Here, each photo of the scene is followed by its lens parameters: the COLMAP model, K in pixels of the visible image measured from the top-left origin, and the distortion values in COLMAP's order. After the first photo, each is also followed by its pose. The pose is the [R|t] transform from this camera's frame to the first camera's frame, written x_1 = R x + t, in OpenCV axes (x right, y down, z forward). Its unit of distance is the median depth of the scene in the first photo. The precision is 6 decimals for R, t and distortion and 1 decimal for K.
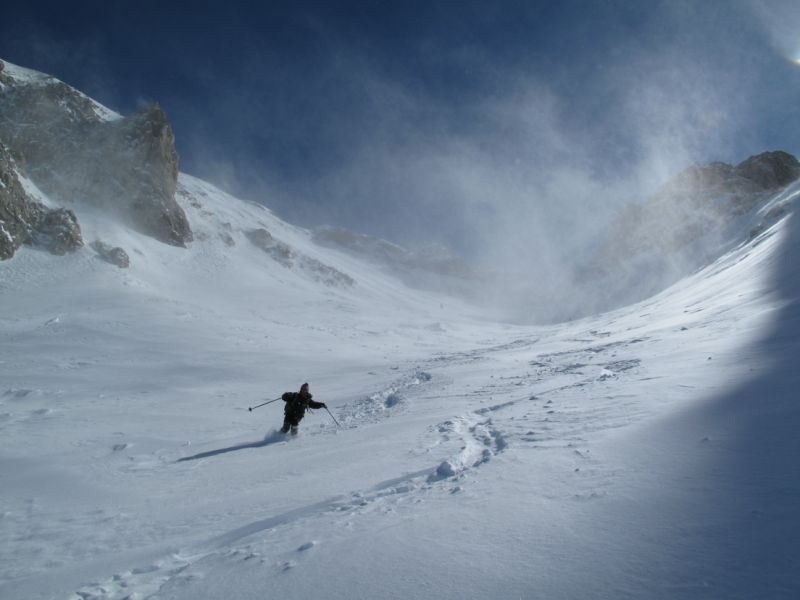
lens RADIAL K [[692.7, 0, 400.0], [0, 692.7, 300.0], [0, 0, 1]] dist [-0.130633, 0.108907]
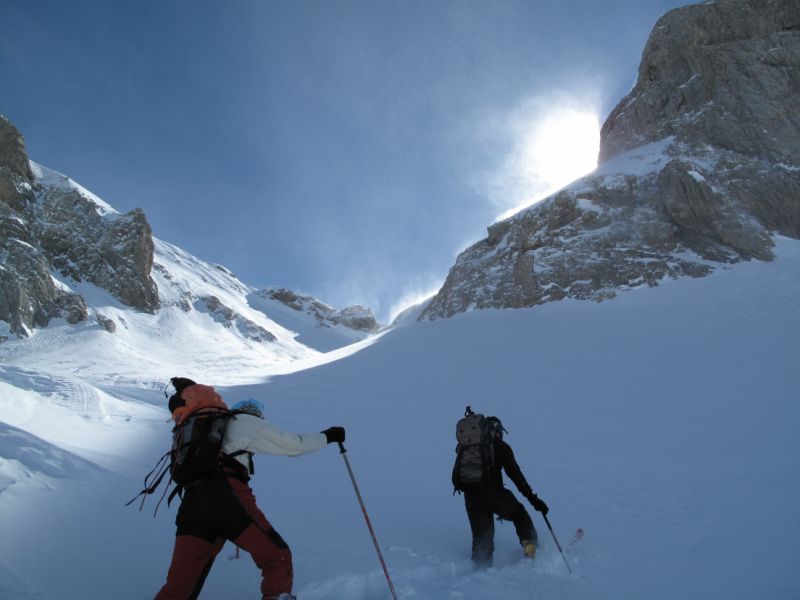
lens RADIAL K [[692.7, 0, 400.0], [0, 692.7, 300.0], [0, 0, 1]] dist [-0.130633, 0.108907]
pose [[0.999230, 0.036251, 0.014999, 0.251552], [-0.035460, 0.998119, -0.050011, -0.066026], [-0.016784, 0.049440, 0.998636, -0.630550]]
